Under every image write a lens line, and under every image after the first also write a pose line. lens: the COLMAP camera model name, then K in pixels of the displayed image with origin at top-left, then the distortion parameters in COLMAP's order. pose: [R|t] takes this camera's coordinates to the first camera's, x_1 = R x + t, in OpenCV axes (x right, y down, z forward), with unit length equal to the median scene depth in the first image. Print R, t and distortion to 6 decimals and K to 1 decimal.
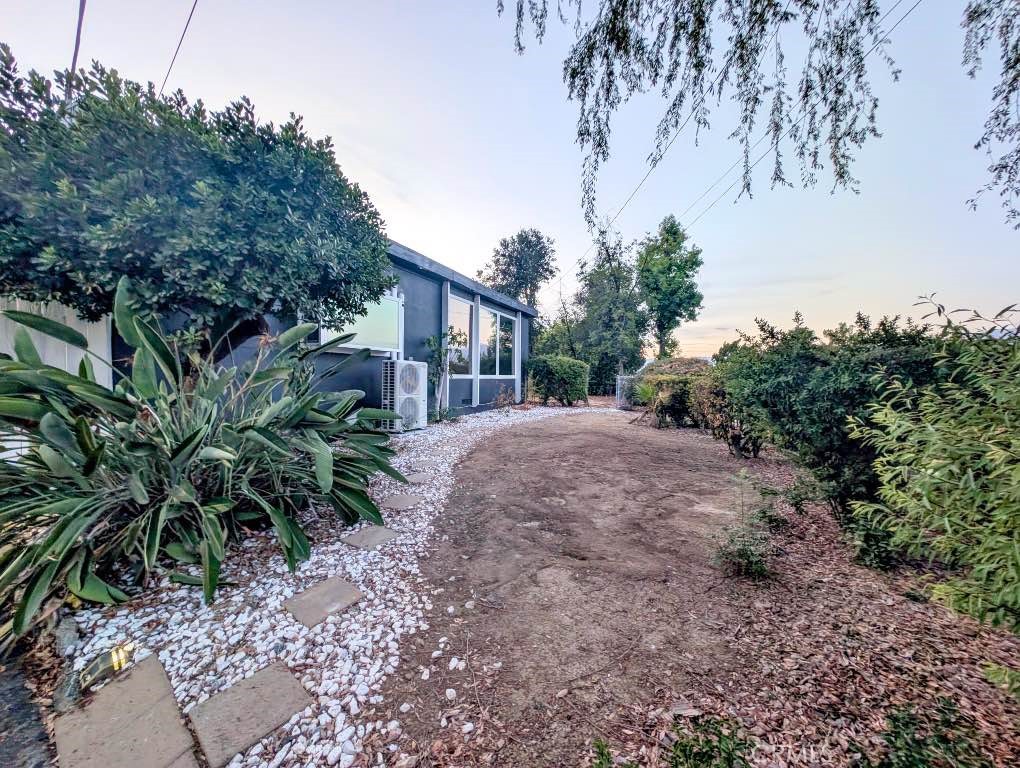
lens RADIAL K [[381.4, 0, 508.0], [0, 381.4, 384.7], [0, 0, 1]] dist [0.007200, -0.003504]
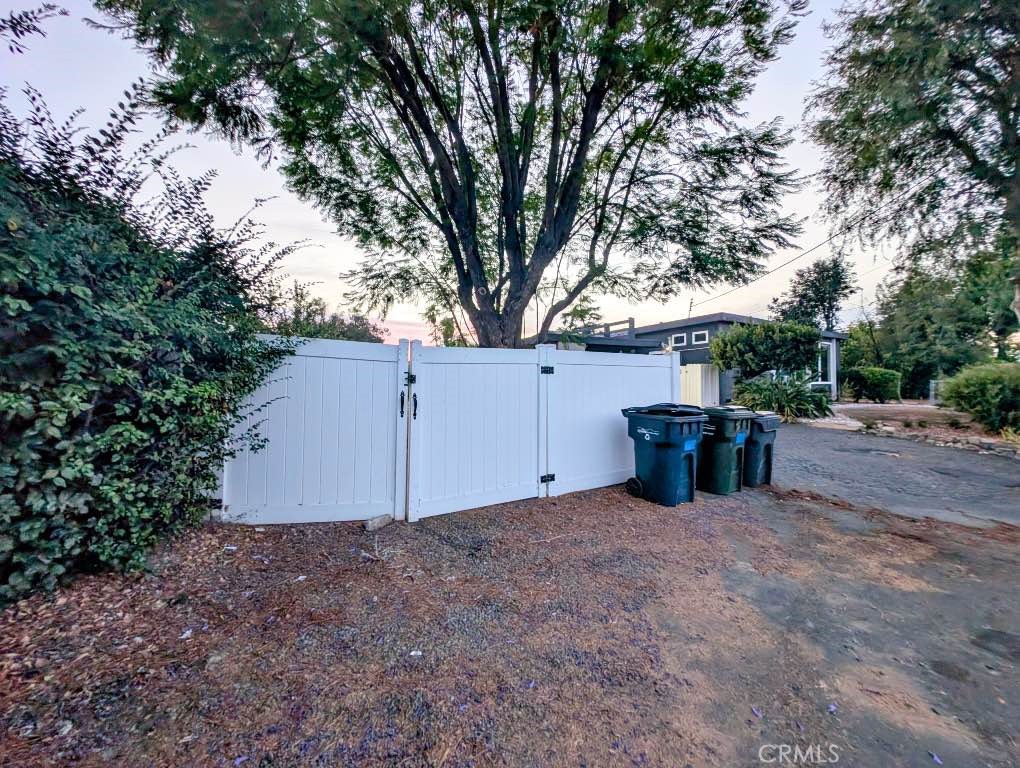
lens RADIAL K [[381.4, 0, 514.6], [0, 381.4, 378.5], [0, 0, 1]] dist [0.007200, -0.003504]
pose [[0.836110, -0.019779, -0.548205, -0.156457], [-0.000263, 0.999335, -0.036458, 0.013759], [0.548562, 0.030627, 0.835549, -0.731563]]
